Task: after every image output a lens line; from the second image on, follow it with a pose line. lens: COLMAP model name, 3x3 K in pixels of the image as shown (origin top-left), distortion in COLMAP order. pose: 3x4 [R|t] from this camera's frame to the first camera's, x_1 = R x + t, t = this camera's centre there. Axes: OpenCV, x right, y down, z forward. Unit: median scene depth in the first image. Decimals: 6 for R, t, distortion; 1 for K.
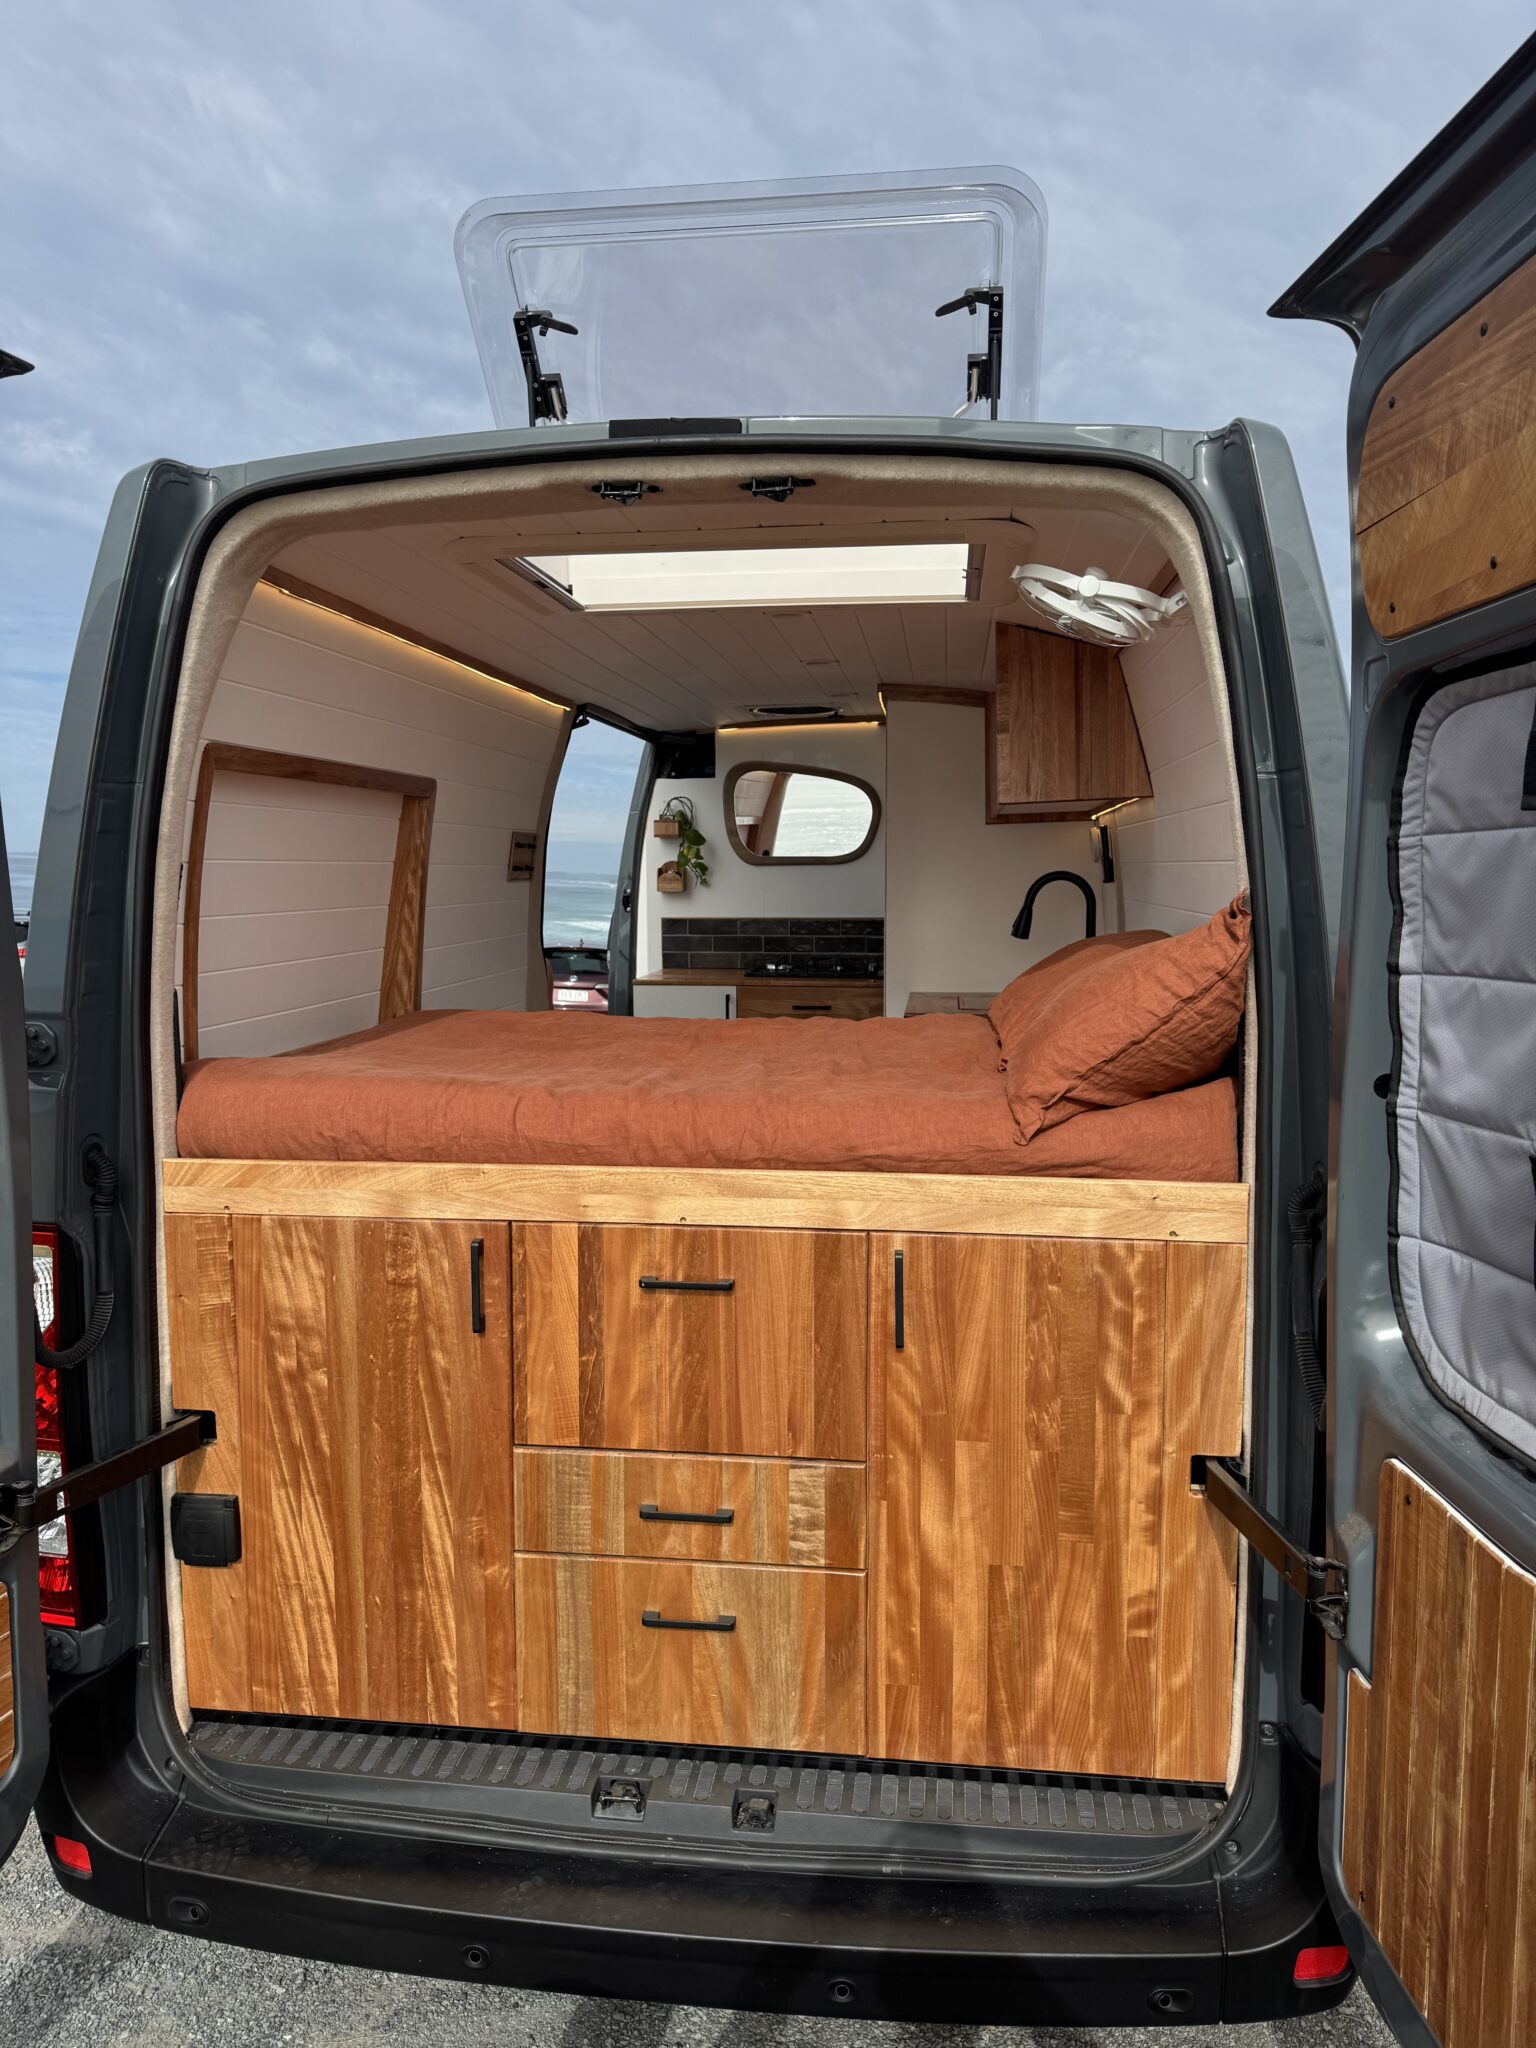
lens RADIAL K [[1433.7, 0, 763.0], [0, 1433.7, 1021.8], [0, 0, 1]] dist [0.141038, -0.252792]
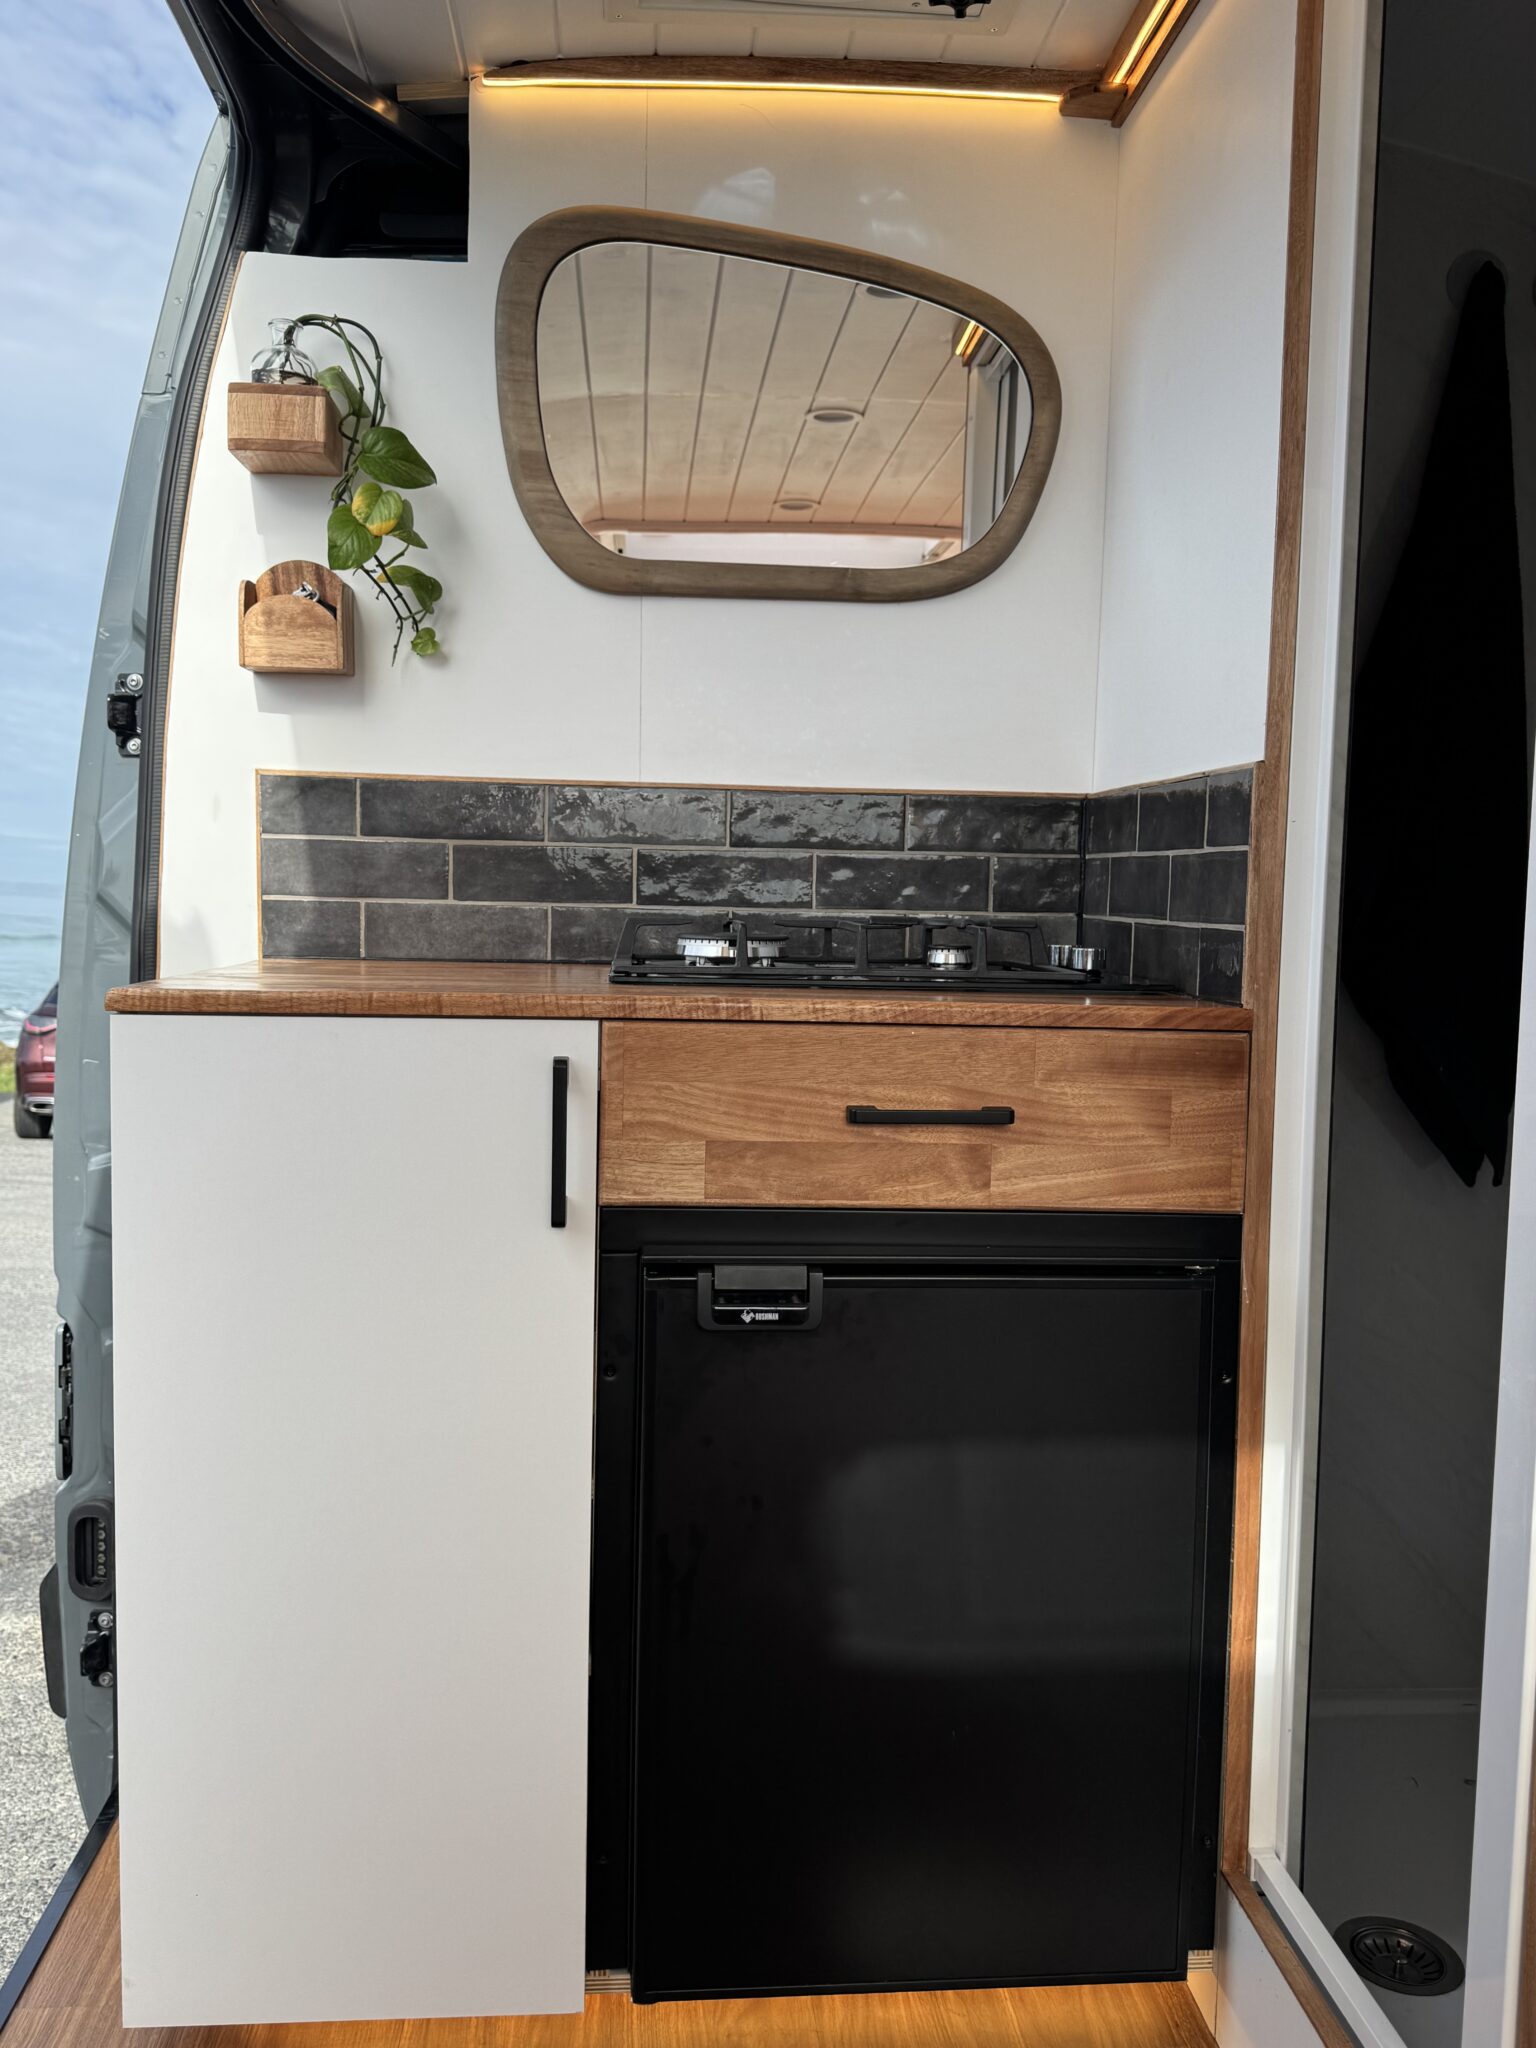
lens RADIAL K [[1760.6, 0, 768.0], [0, 1760.6, 1024.0], [0, 0, 1]] dist [0.068181, -0.000955]
pose [[0.973490, 0.002445, 0.228718, -0.054517], [0.003543, 0.999662, -0.025767, -0.015966], [-0.228704, 0.025895, 0.973152, 0.661460]]
